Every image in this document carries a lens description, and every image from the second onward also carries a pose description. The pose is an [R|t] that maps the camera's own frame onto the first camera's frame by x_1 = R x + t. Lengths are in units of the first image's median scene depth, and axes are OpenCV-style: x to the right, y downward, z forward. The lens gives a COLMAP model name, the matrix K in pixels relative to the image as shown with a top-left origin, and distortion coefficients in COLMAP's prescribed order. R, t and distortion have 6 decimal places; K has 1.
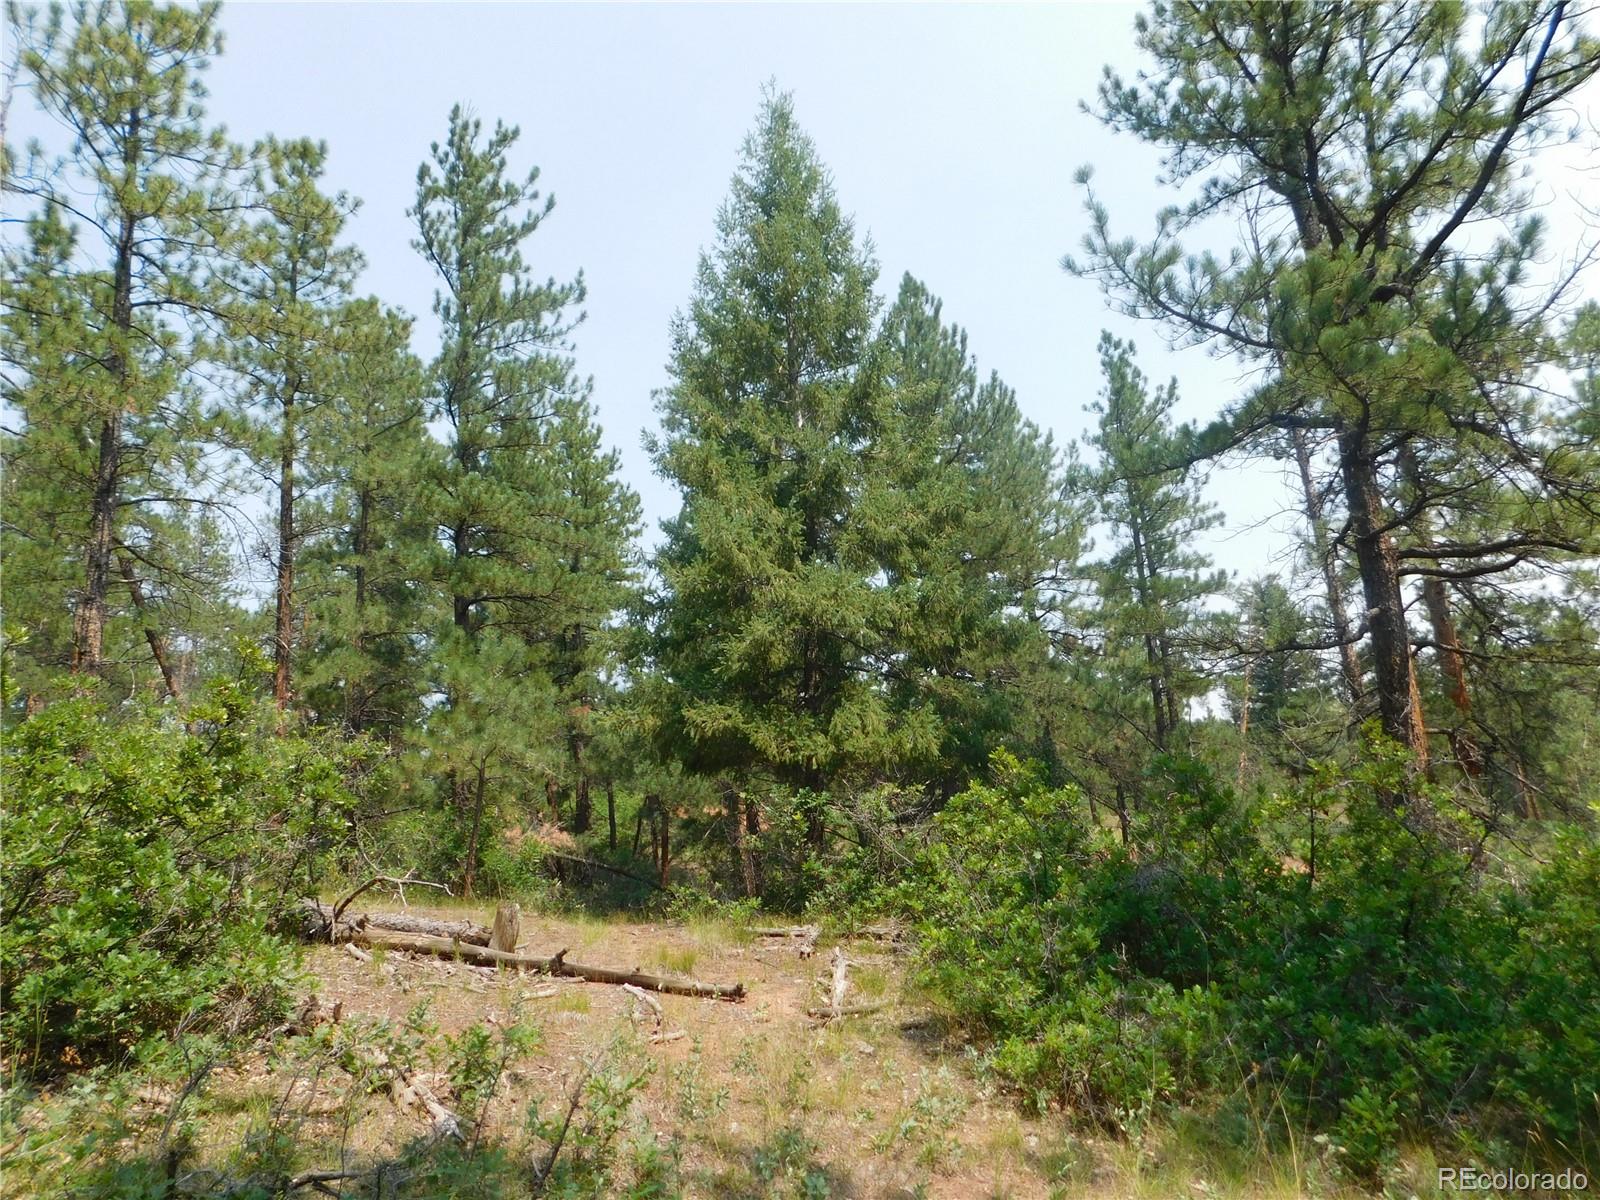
lens RADIAL K [[1060.0, 0, 798.1], [0, 1060.0, 596.7], [0, 0, 1]] dist [-0.073209, 0.058294]
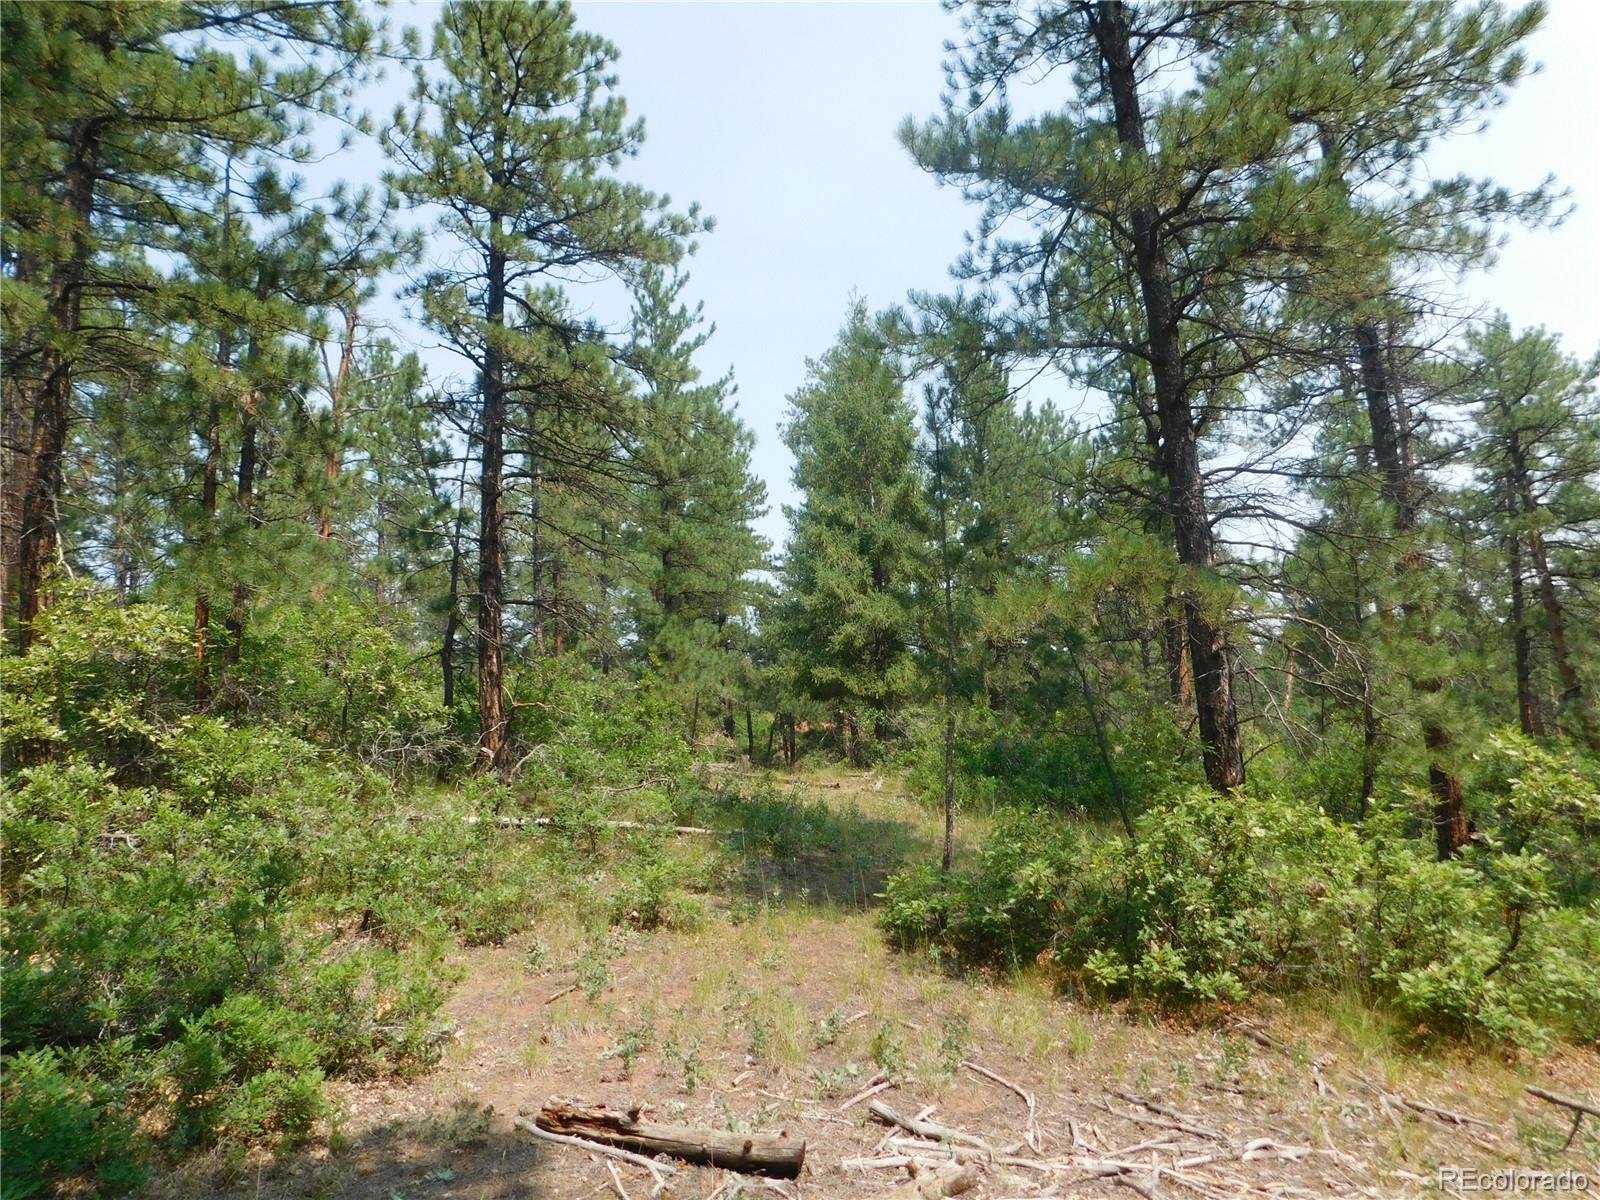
lens RADIAL K [[1060.0, 0, 799.7], [0, 1060.0, 604.1], [0, 0, 1]] dist [-0.073209, 0.058294]
pose [[0.994696, -0.008538, -0.102501, 0.041186], [0.016643, 0.996777, 0.078476, -0.094080], [0.101501, -0.079766, 0.991632, -0.529313]]
